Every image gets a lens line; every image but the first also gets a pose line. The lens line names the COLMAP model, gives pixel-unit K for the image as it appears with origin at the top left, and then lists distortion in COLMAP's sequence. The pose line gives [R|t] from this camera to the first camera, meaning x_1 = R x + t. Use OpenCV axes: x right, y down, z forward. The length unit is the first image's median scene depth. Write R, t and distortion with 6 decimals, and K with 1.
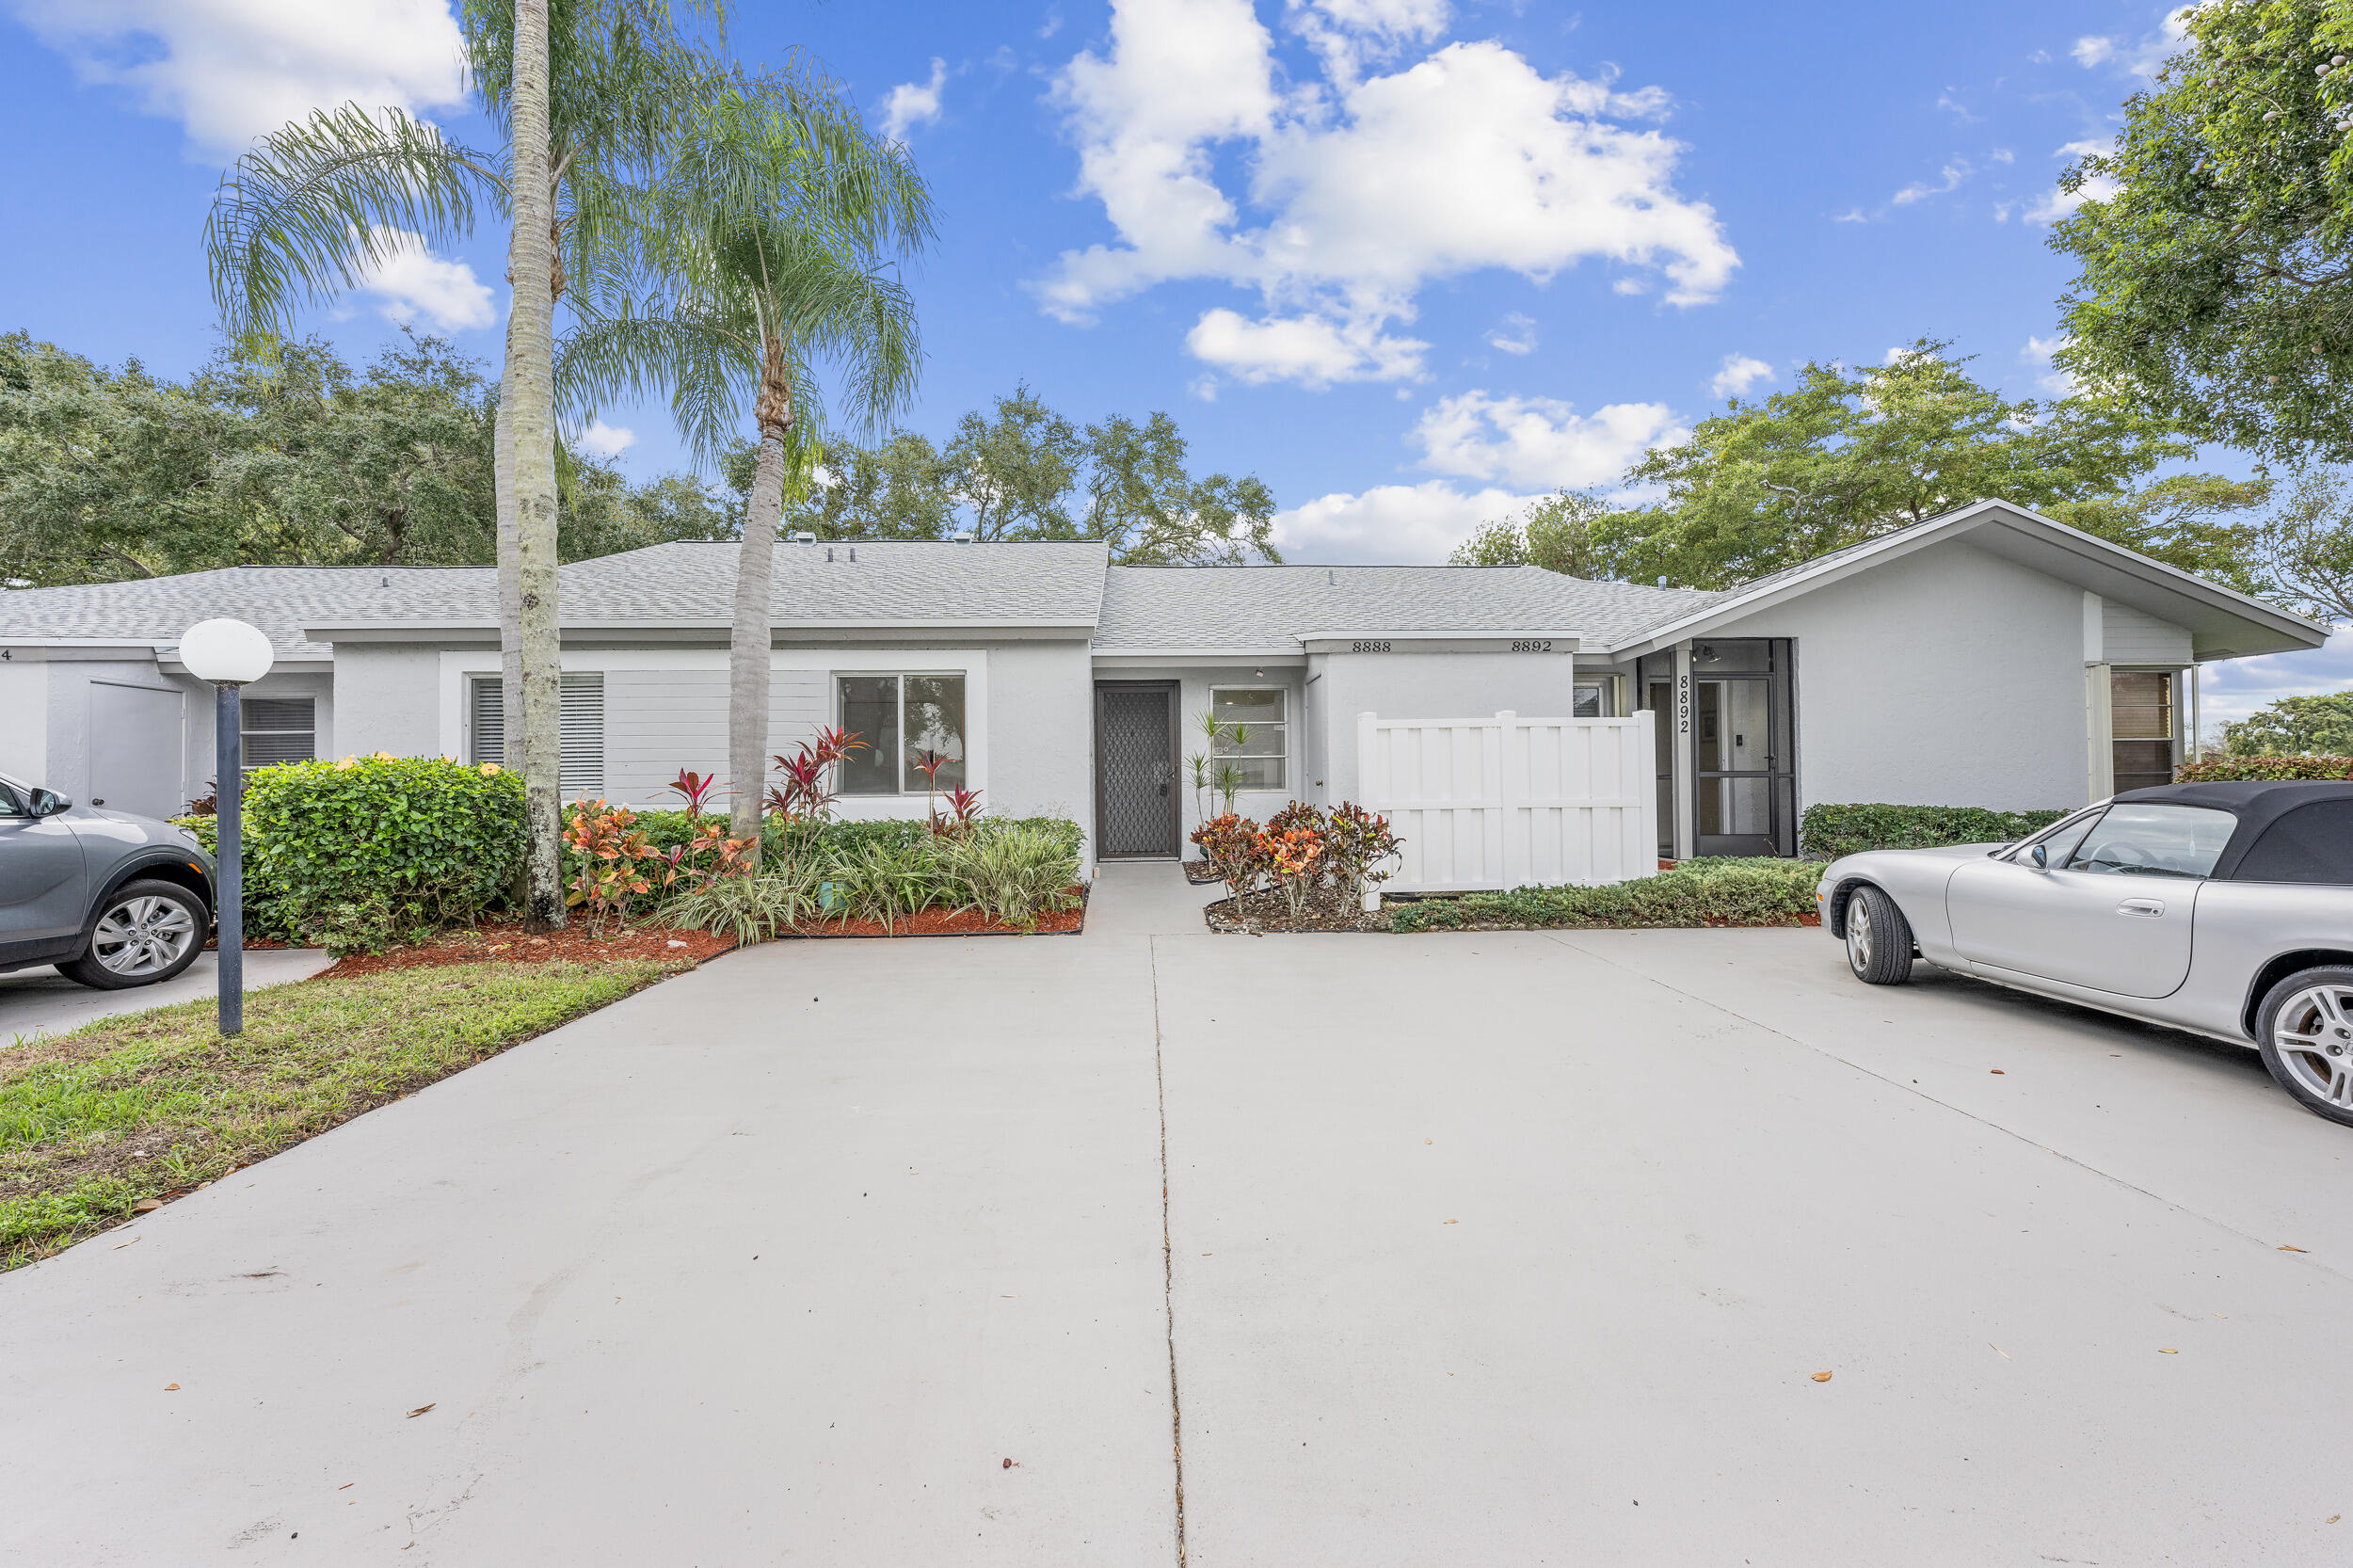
lens RADIAL K [[947.3, 0, 1176.8], [0, 947.3, 790.9], [0, 0, 1]] dist [-0.004019, 0.000461]
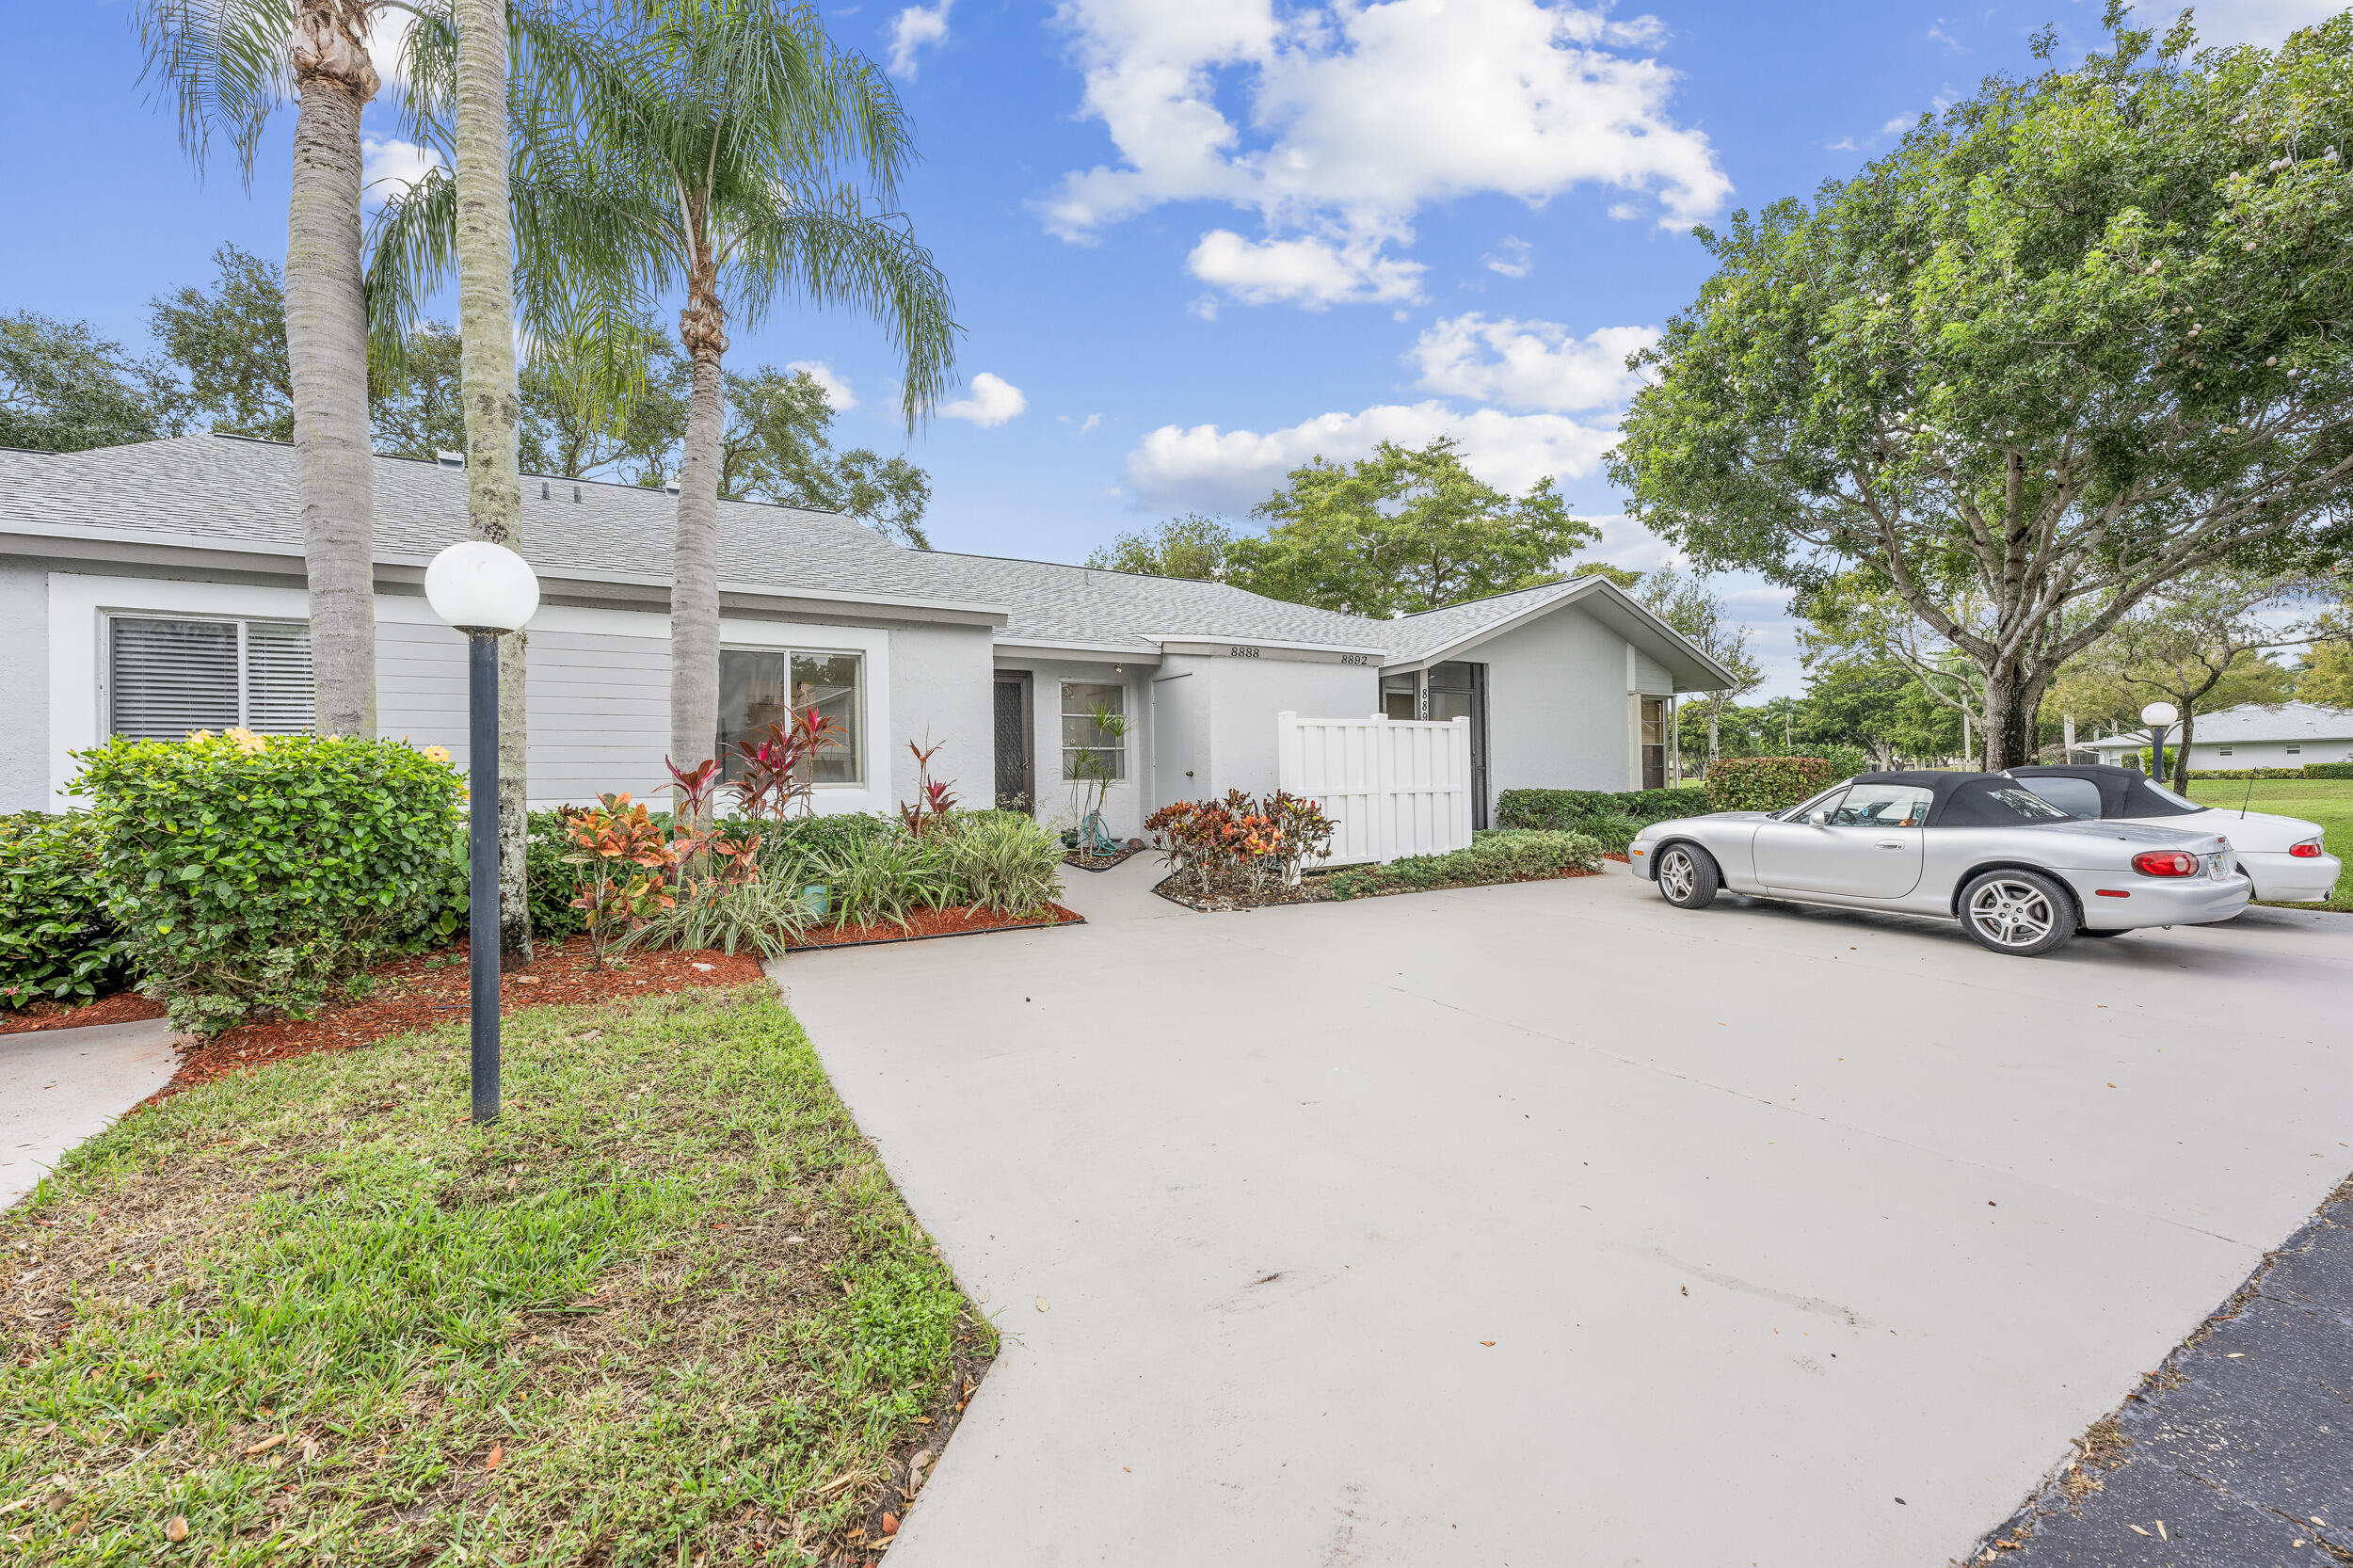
lens RADIAL K [[947.3, 0, 1191.8], [0, 947.3, 782.1], [0, 0, 1]] dist [-0.004019, 0.000461]
pose [[0.877165, -0.004593, 0.480167, -0.442045], [0.005583, 0.999984, -0.000634, 0.001920], [-0.480156, 0.003237, 0.877177, 0.053721]]
